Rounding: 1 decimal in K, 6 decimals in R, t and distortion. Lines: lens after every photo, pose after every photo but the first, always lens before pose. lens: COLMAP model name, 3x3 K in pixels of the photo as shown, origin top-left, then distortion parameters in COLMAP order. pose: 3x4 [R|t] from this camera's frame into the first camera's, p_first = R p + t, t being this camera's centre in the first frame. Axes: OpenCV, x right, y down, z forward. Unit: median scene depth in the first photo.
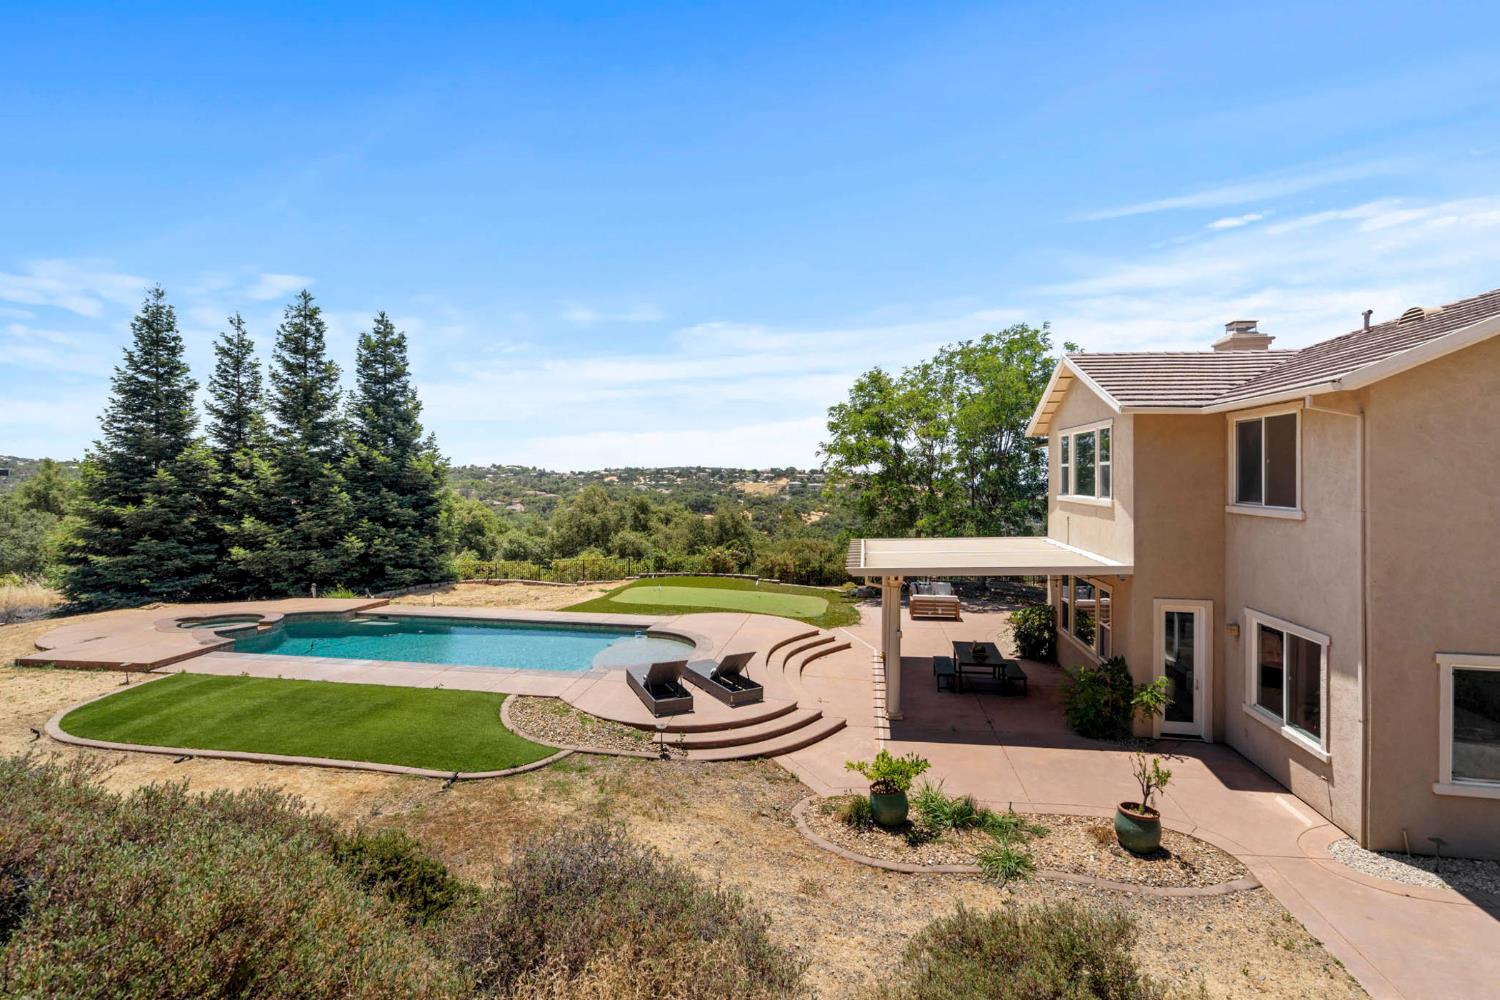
lens RADIAL K [[652.7, 0, 746.1], [0, 652.7, 494.0], [0, 0, 1]] dist [-0.006235, -0.000344]
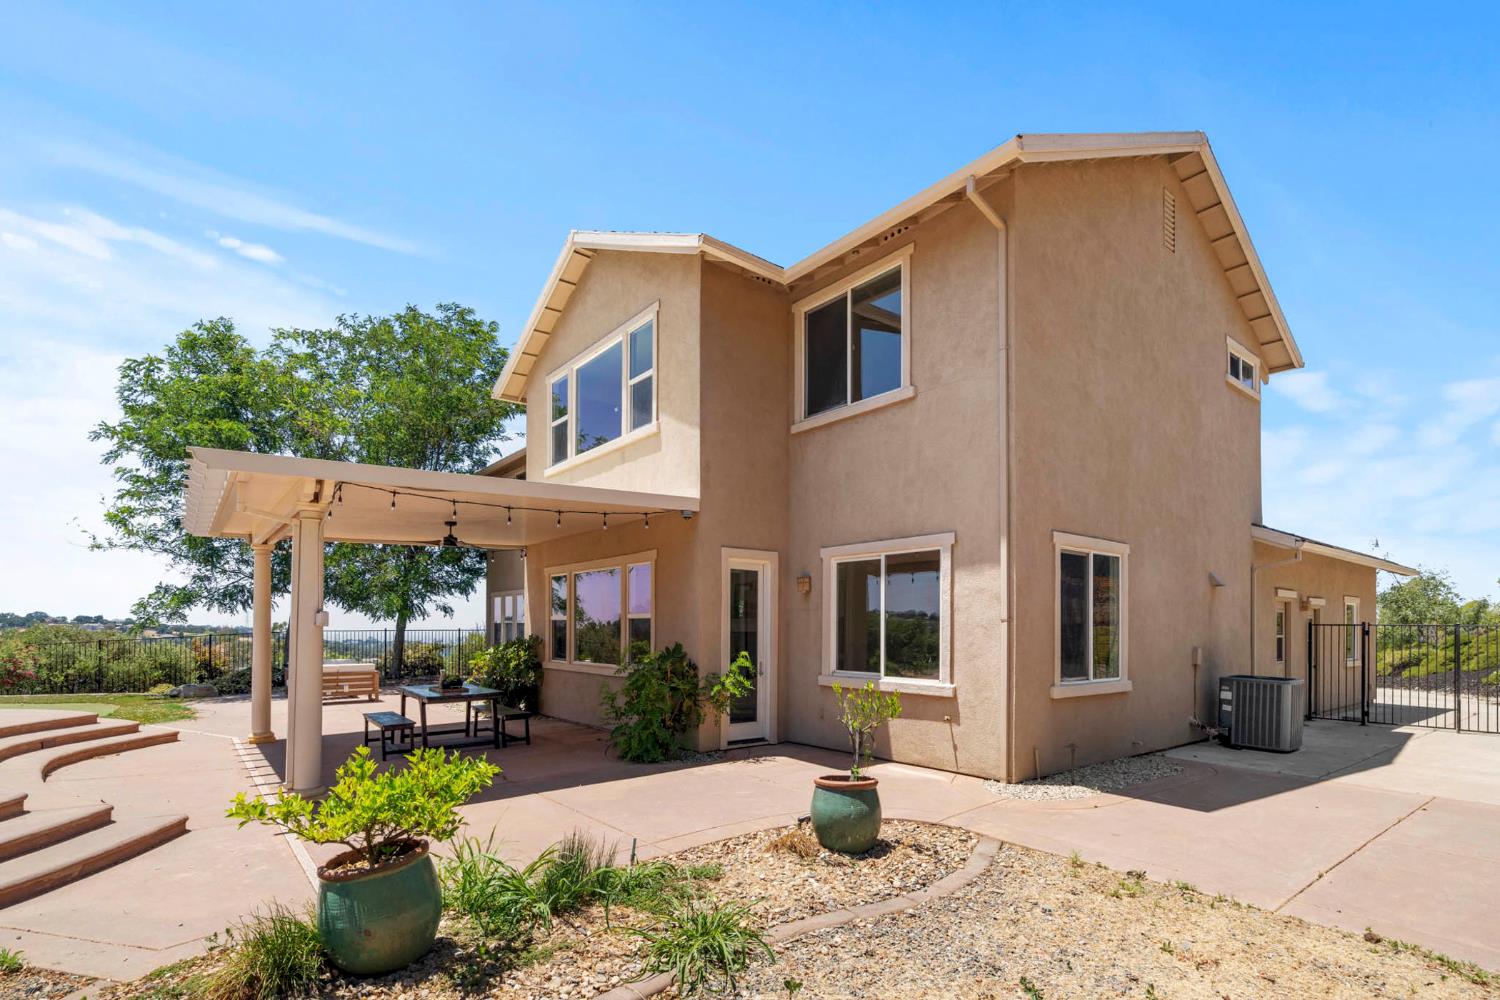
lens RADIAL K [[720.6, 0, 725.0], [0, 720.6, 618.4], [0, 0, 1]] dist [-0.002339, -0.000453]
pose [[0.673707, 0.008130, 0.738954, 0.062164], [0.023030, 0.999223, -0.031990, 0.335481], [-0.738639, 0.038570, 0.672997, 0.601338]]
